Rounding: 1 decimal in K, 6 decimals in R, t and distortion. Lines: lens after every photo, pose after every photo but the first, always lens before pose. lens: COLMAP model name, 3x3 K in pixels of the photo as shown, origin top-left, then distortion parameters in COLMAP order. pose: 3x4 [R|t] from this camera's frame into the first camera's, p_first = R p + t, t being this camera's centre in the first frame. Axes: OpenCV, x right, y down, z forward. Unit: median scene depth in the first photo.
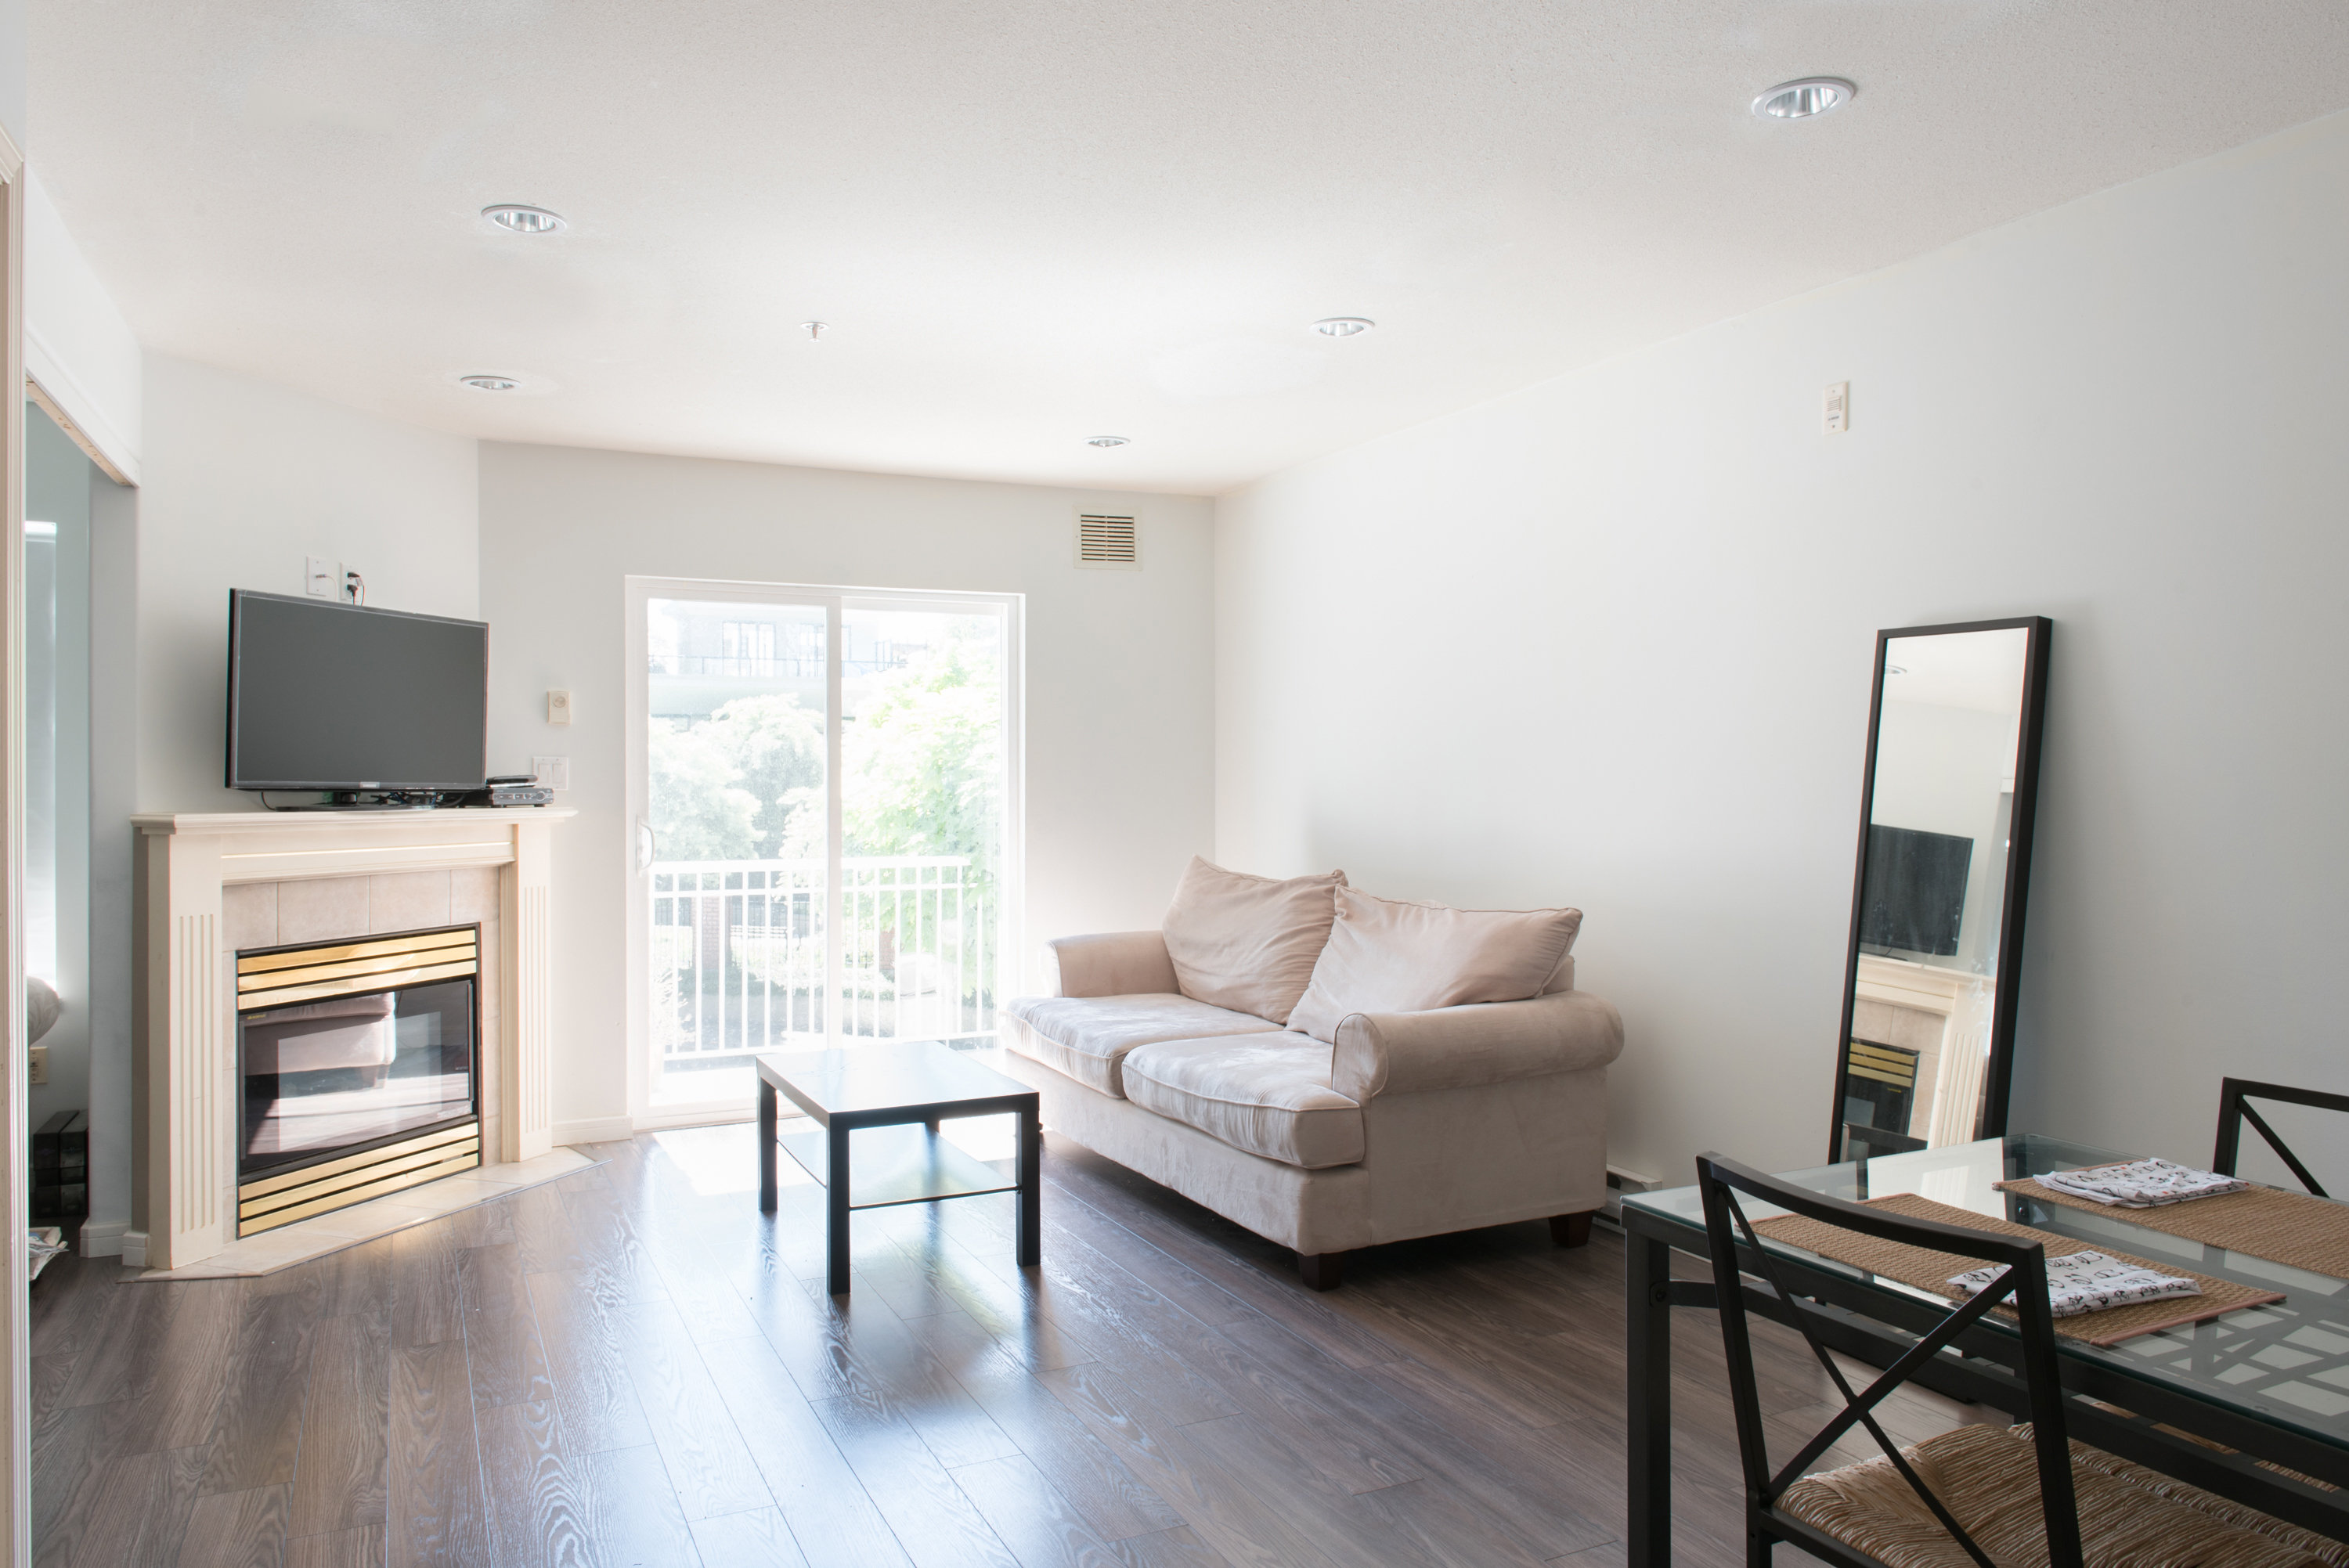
lens RADIAL K [[1627.4, 0, 1178.6], [0, 1627.4, 781.2], [0, 0, 1]] dist [-0.003239, -0.001042]
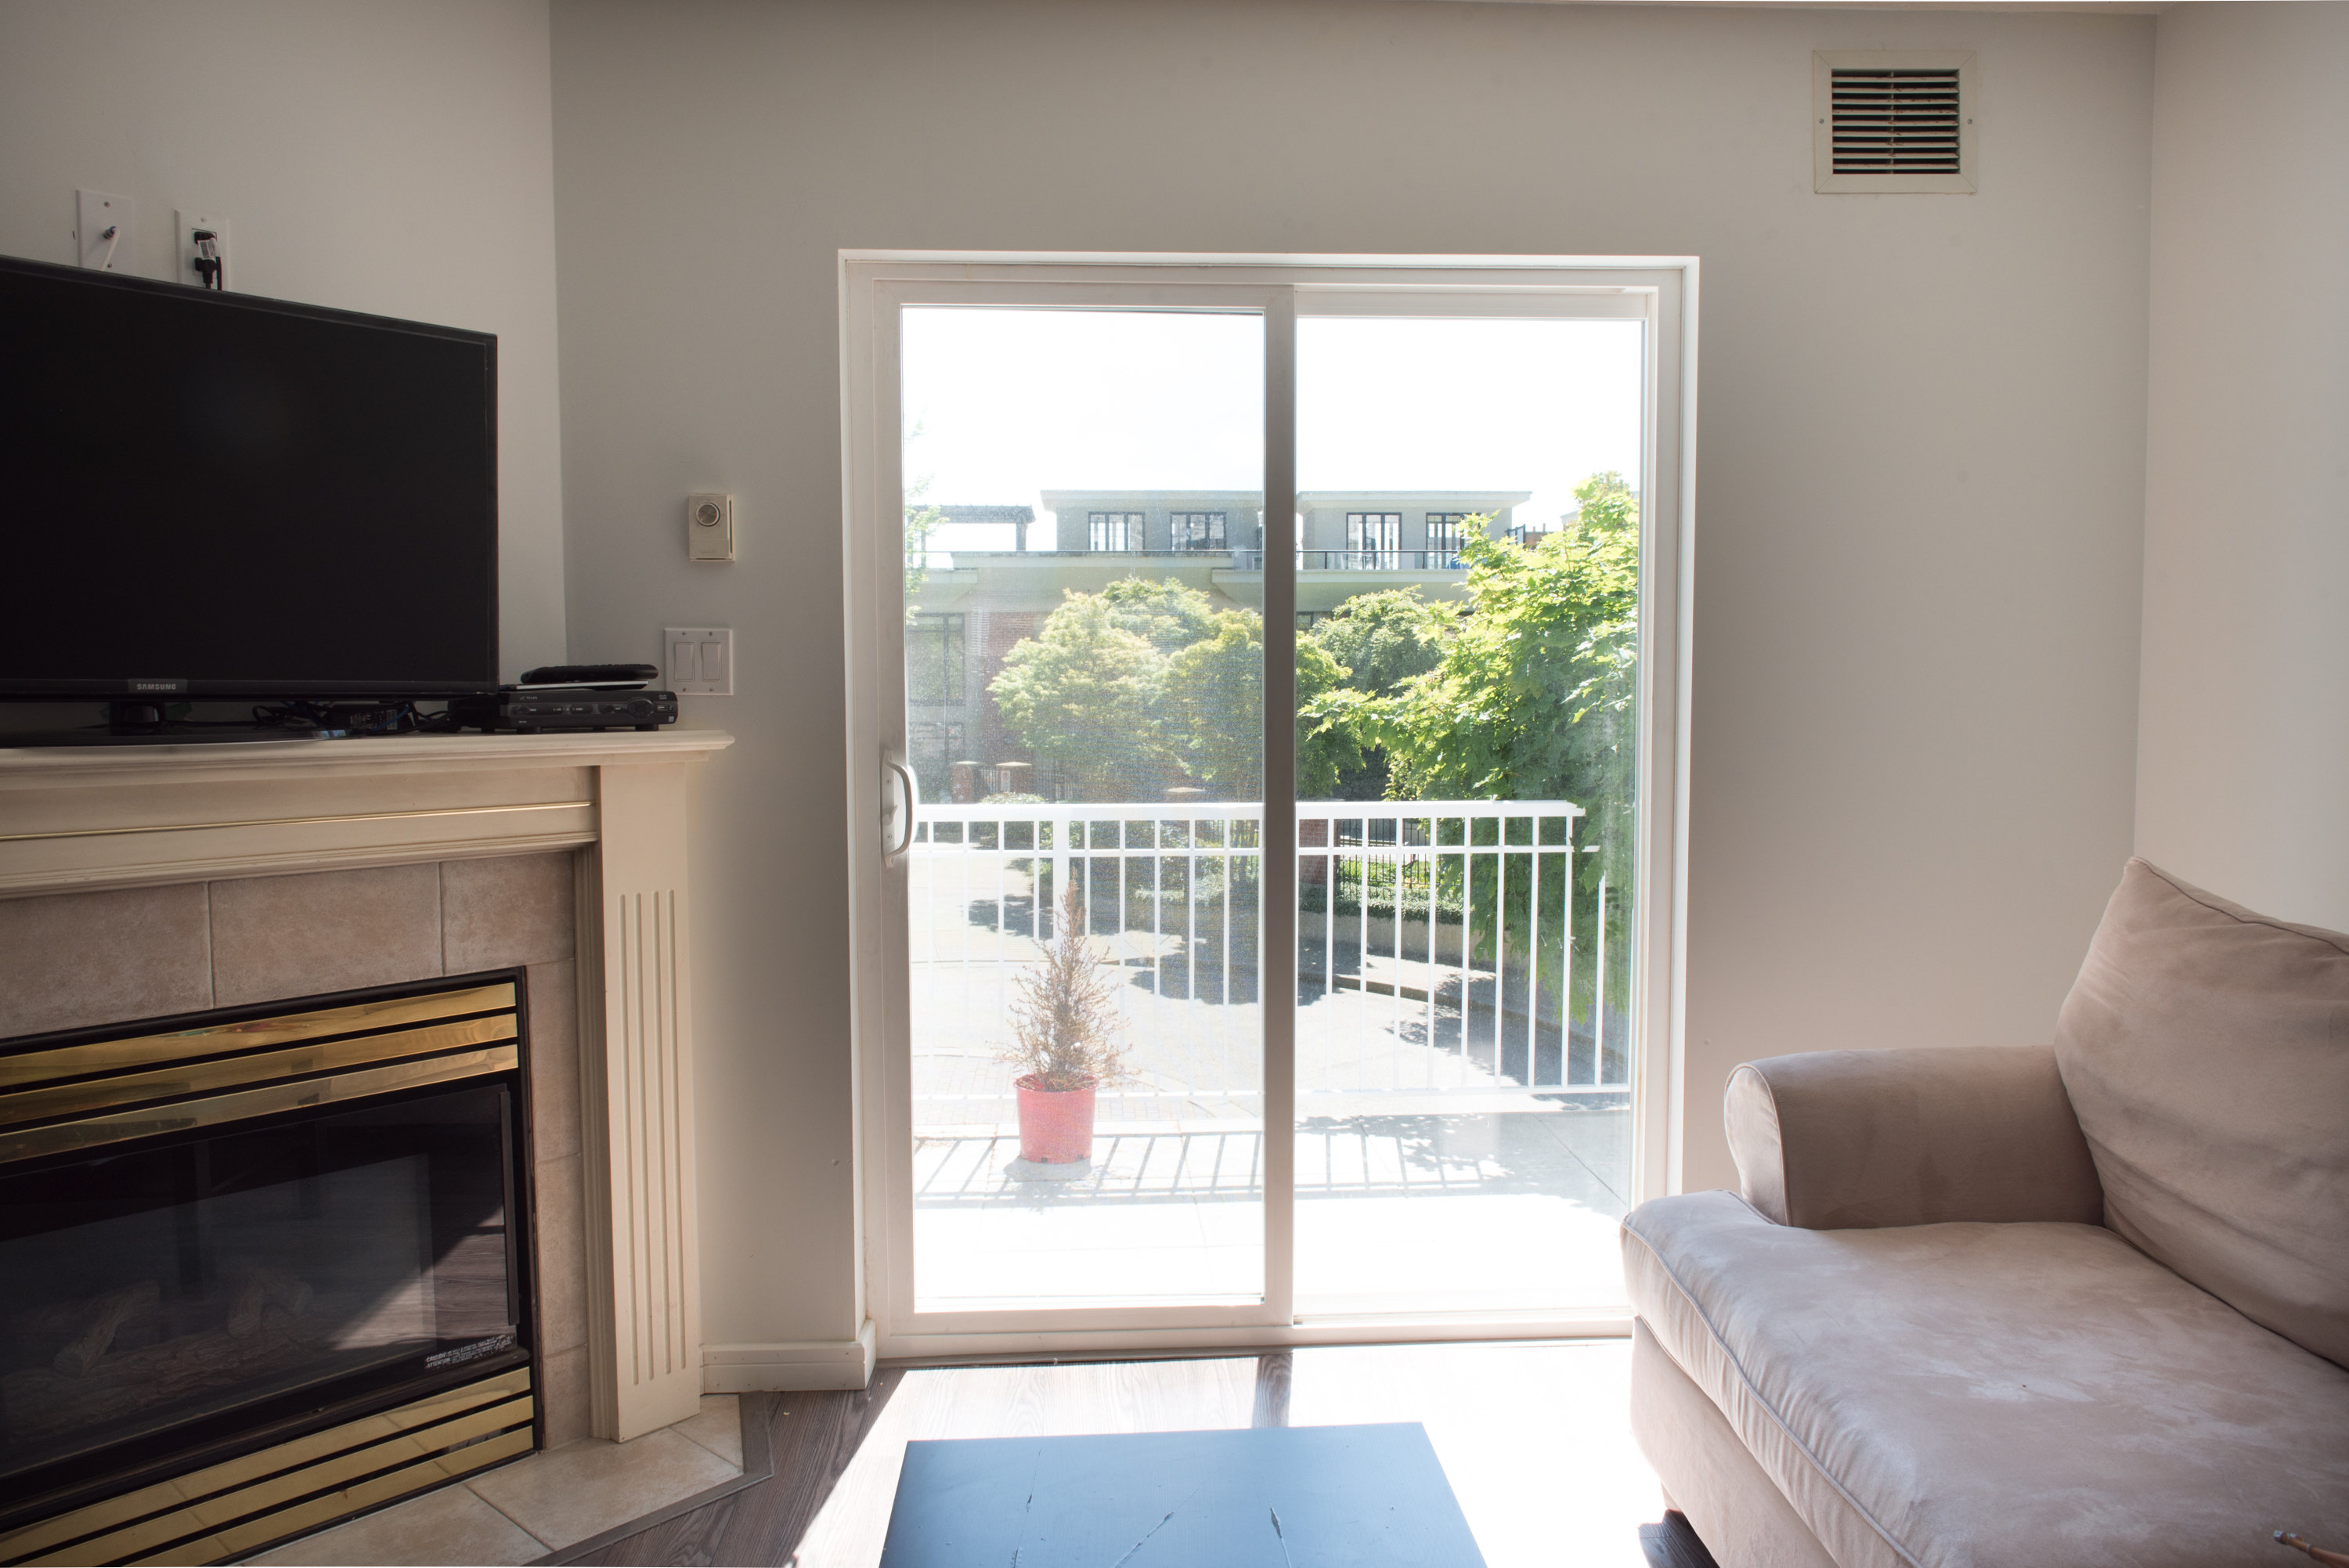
lens RADIAL K [[1595.2, 0, 1171.3], [0, 1595.2, 782.6], [0, 0, 1]] dist [-0.028660, -0.002591]
pose [[0.921844, 0.022747, -0.386893, -0.067579], [0.001821, 0.998011, 0.063018, 0.001912], [0.387557, -0.058797, 0.919969, 0.640758]]
